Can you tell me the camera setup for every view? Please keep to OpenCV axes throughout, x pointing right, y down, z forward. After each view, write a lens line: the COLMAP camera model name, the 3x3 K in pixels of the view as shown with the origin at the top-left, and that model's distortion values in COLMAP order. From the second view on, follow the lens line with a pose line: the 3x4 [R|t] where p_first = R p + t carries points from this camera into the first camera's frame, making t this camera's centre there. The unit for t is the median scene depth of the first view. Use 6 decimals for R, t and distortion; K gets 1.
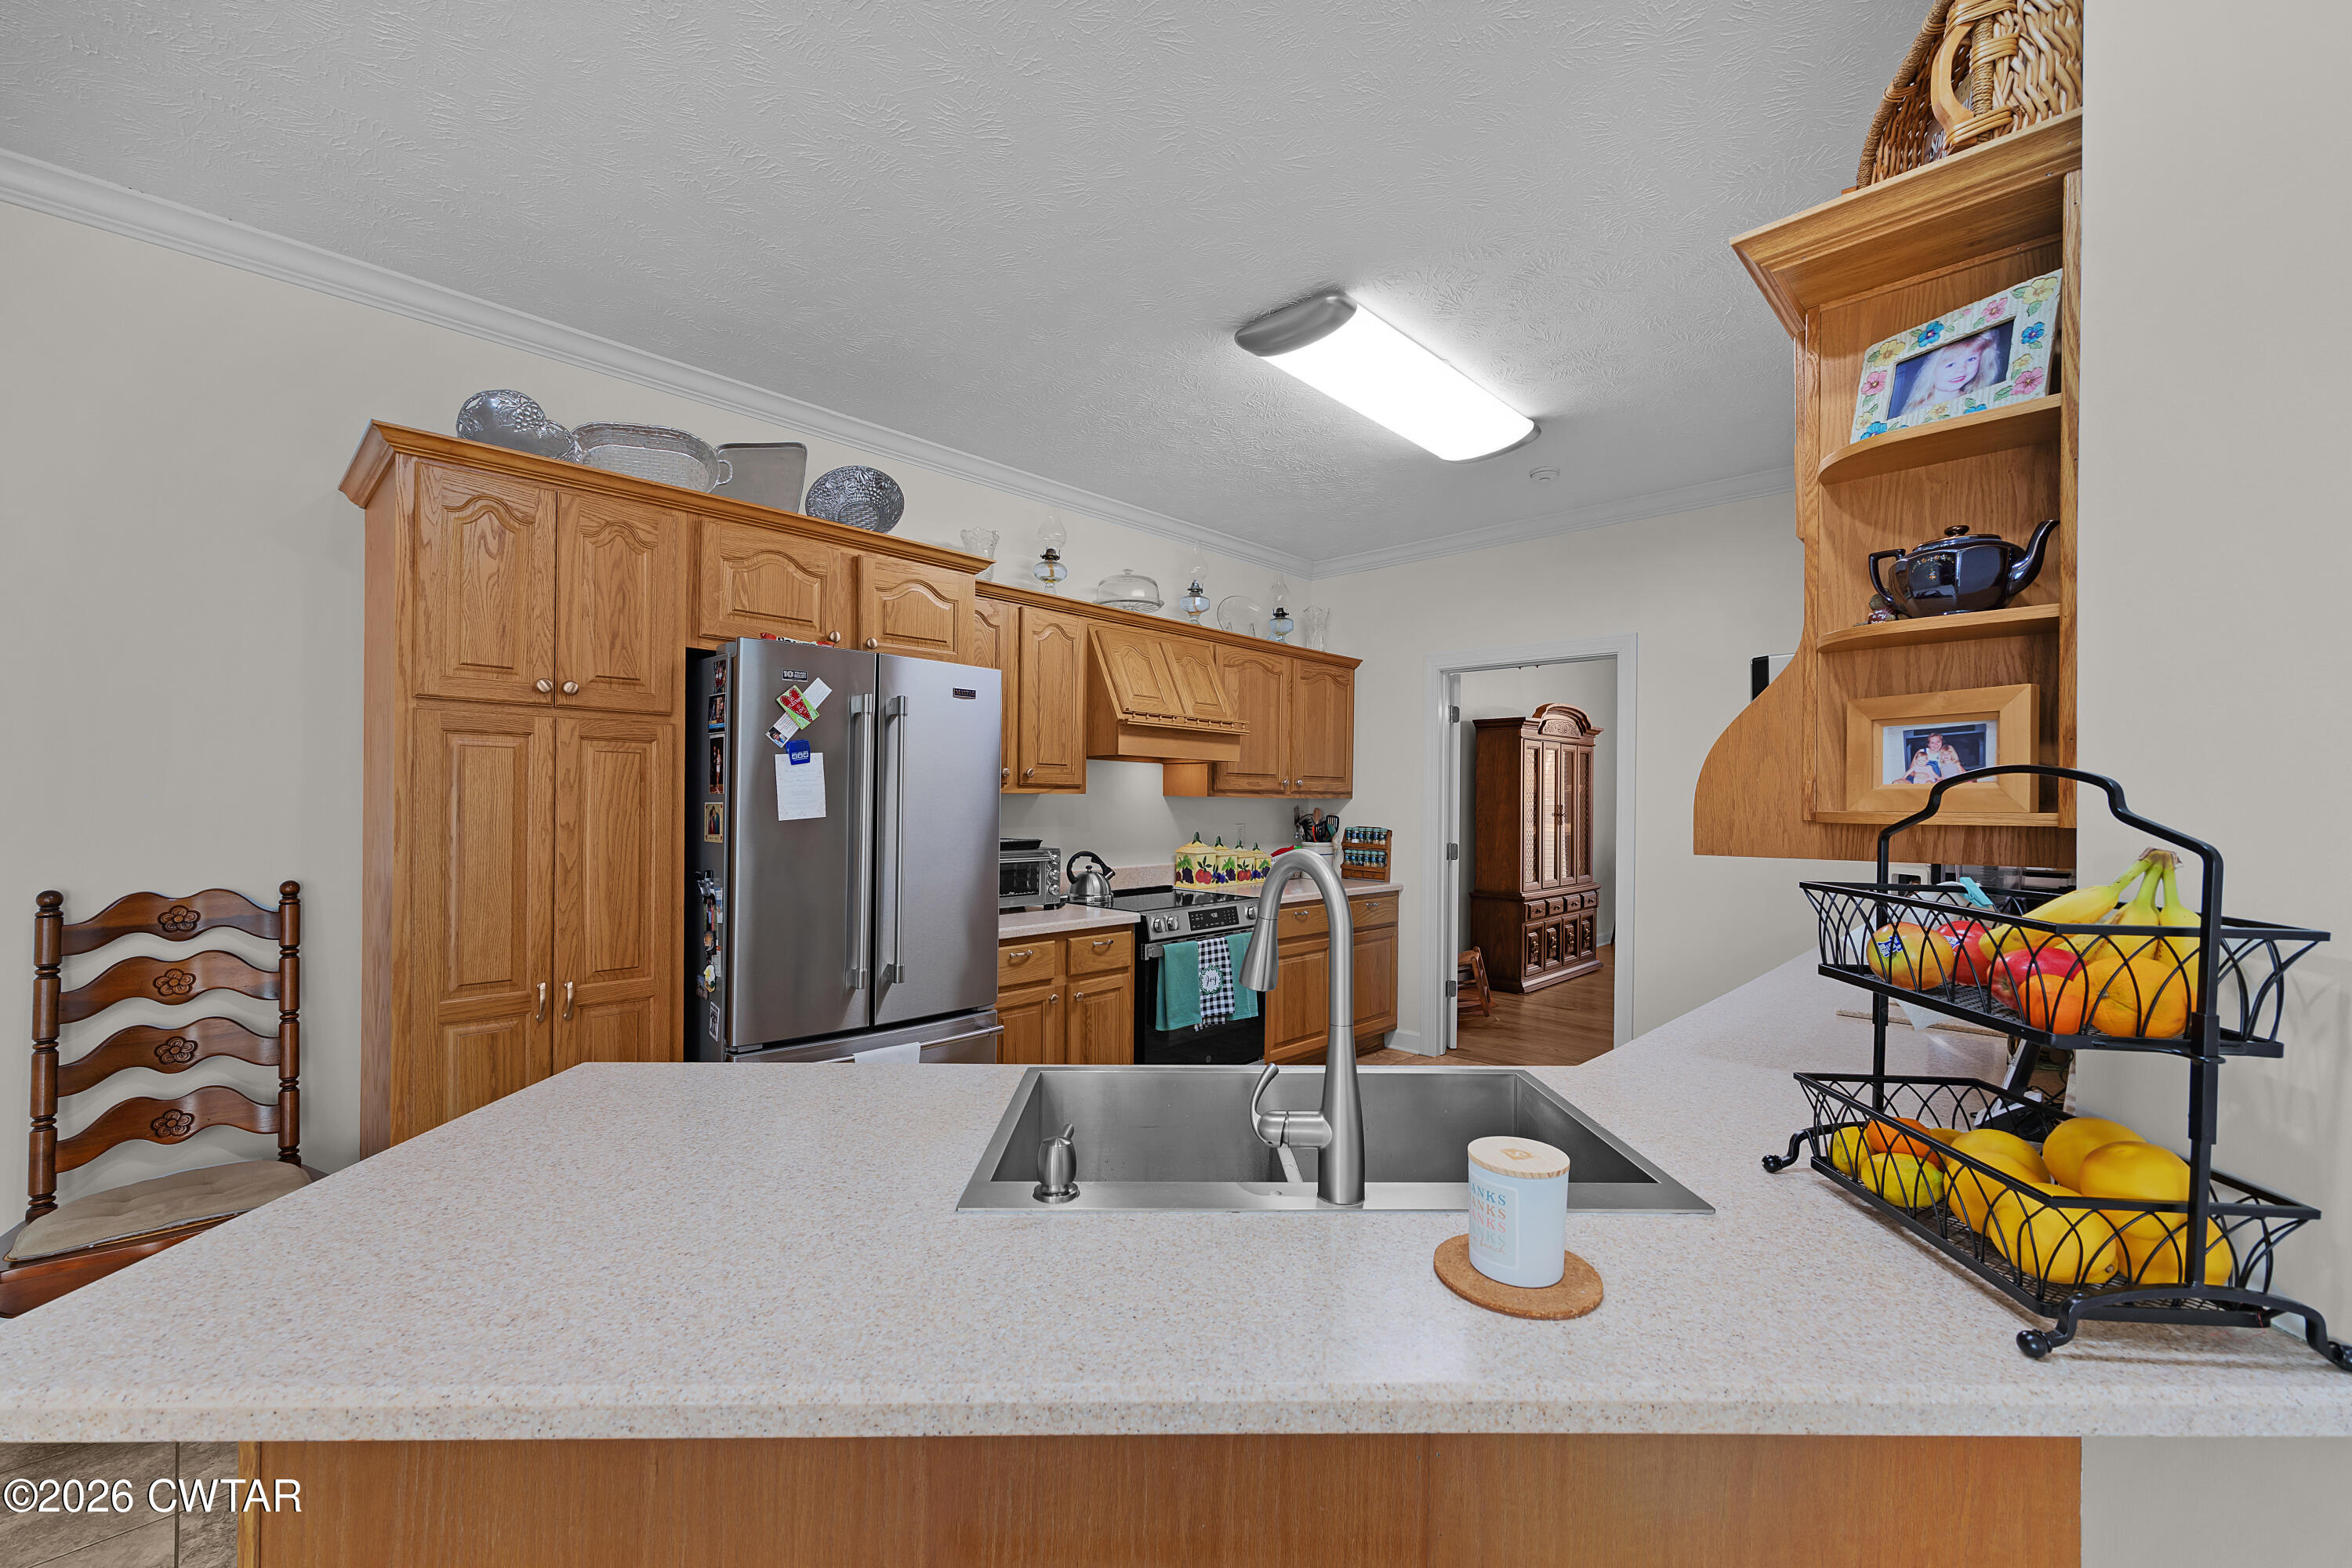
lens RADIAL K [[963.3, 0, 1178.6], [0, 963.3, 791.7], [0, 0, 1]] dist [-0.001678, -0.000133]
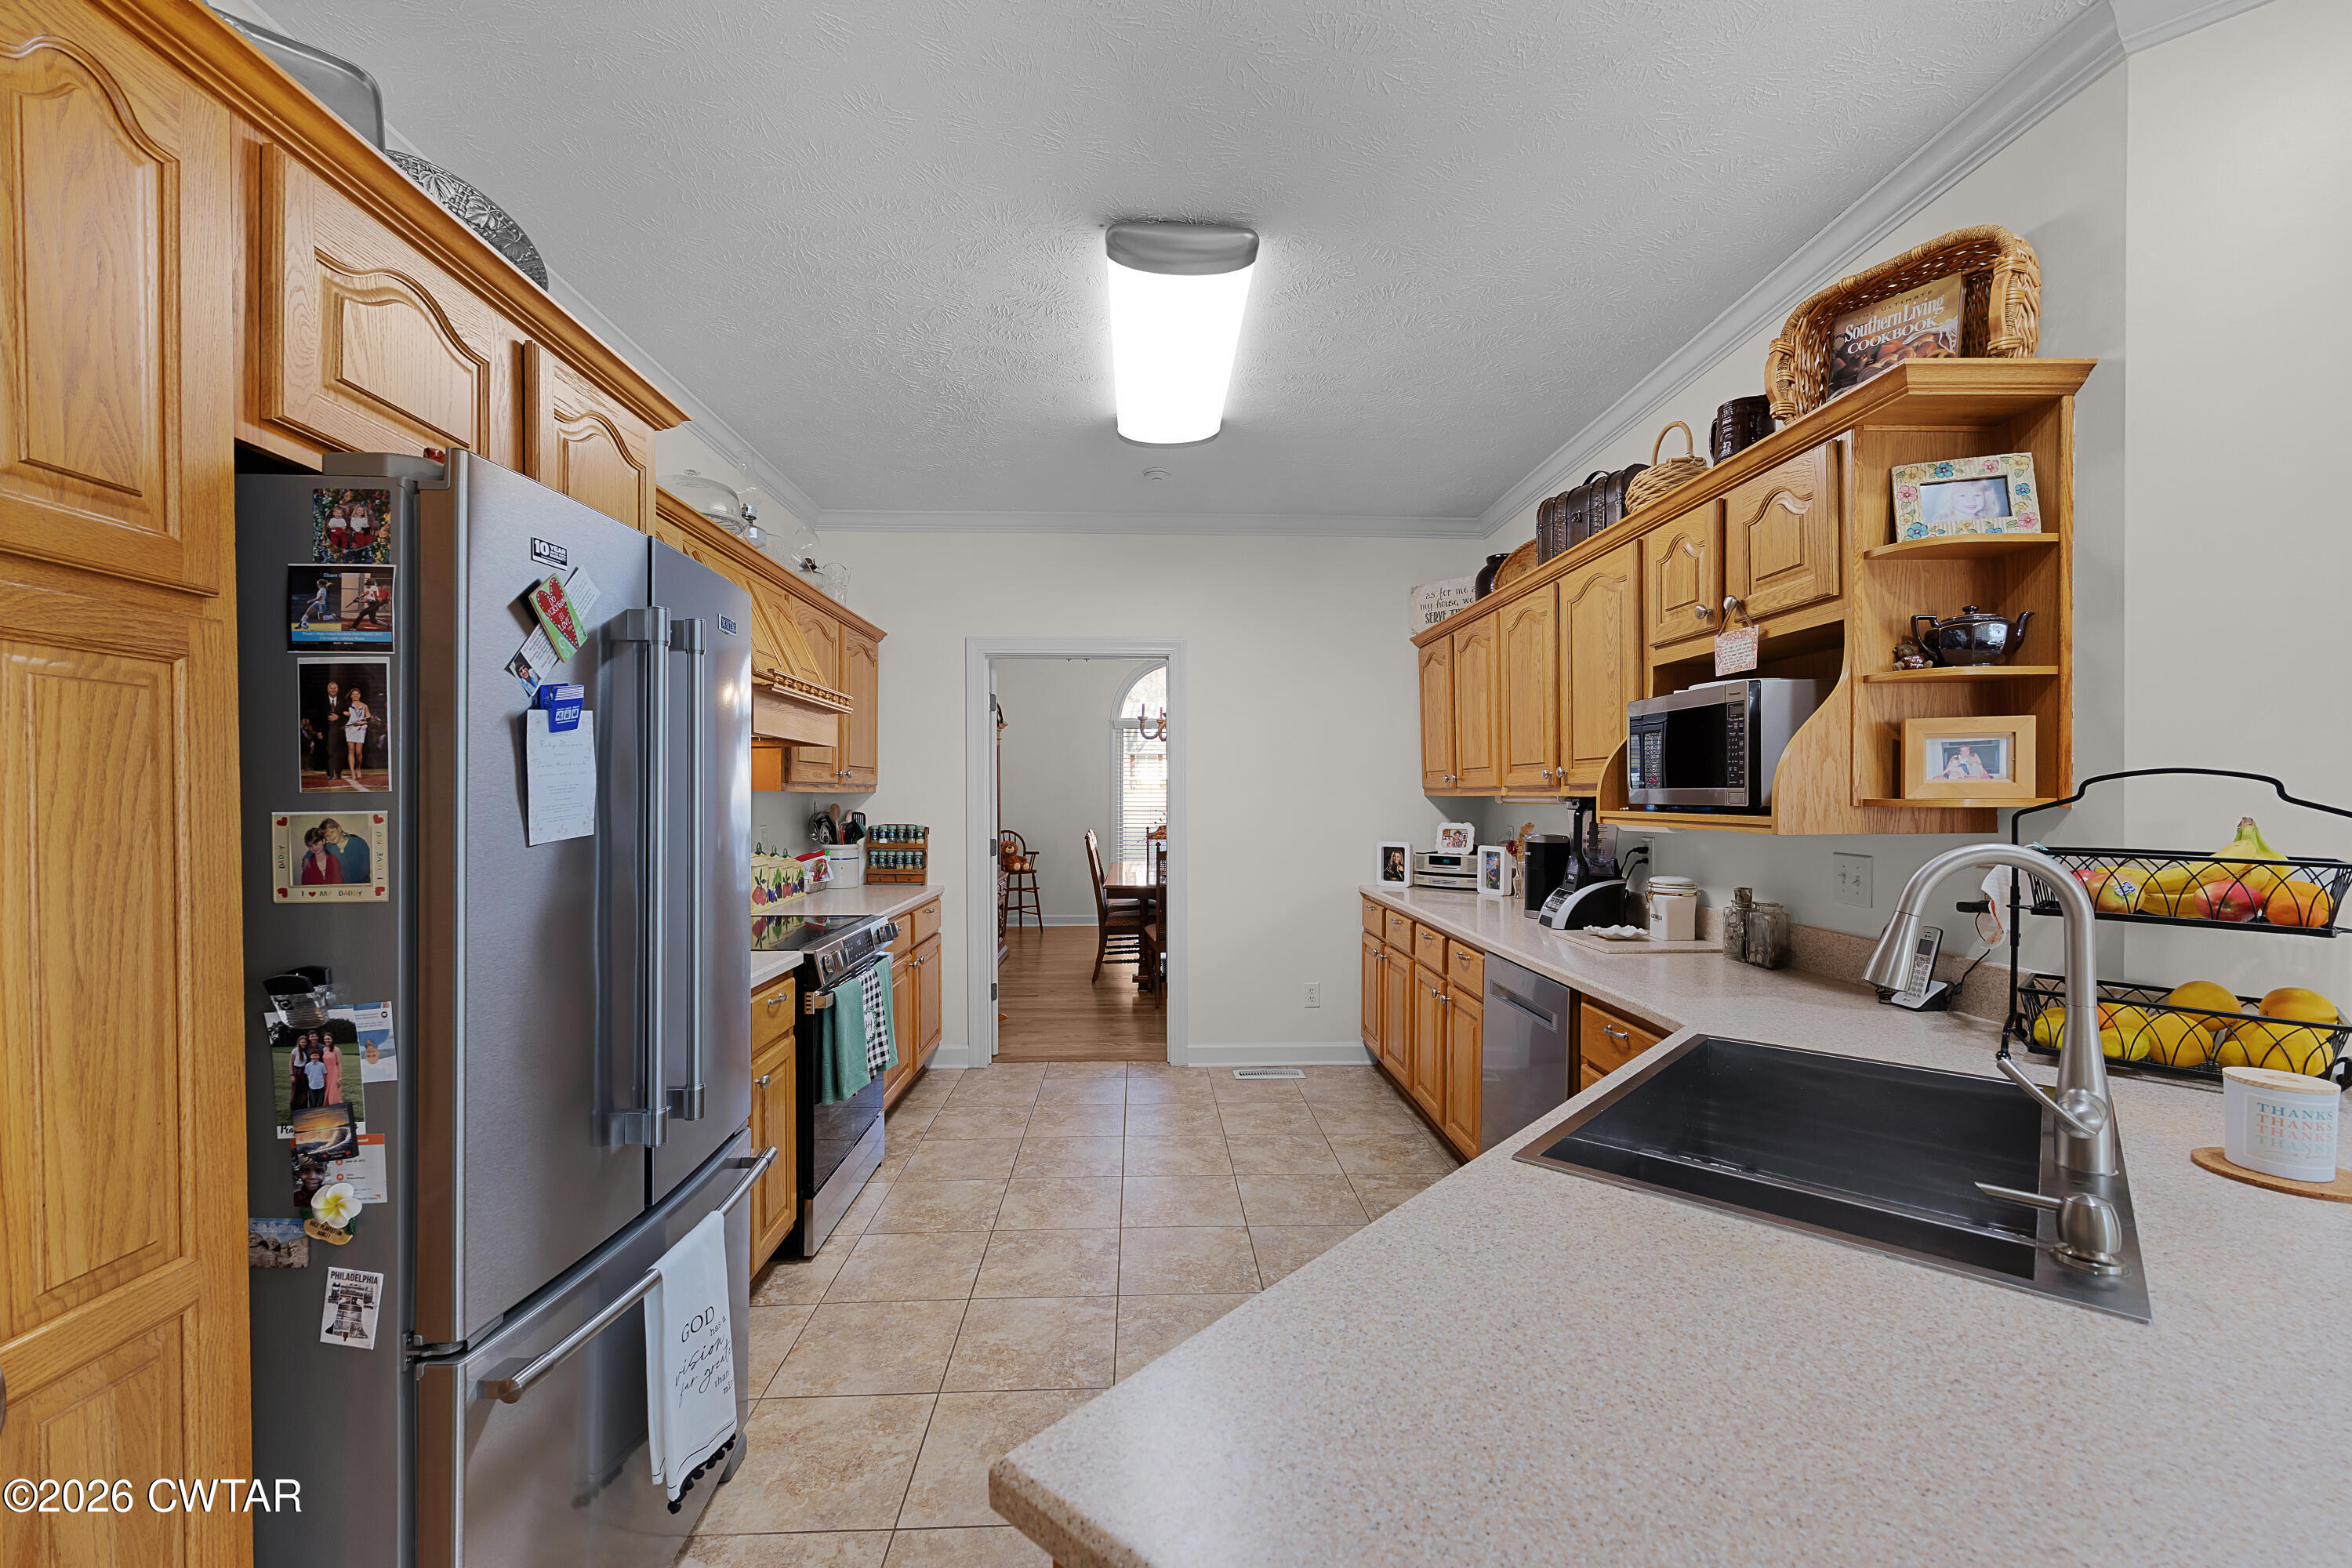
lens RADIAL K [[963.3, 0, 1181.8], [0, 963.3, 796.7], [0, 0, 1]] dist [-0.001678, -0.000133]
pose [[0.684914, -0.010492, 0.728549, -0.501461], [0.000673, 0.999905, 0.013767, -0.001368], [-0.728624, -0.008939, 0.684856, 0.392404]]
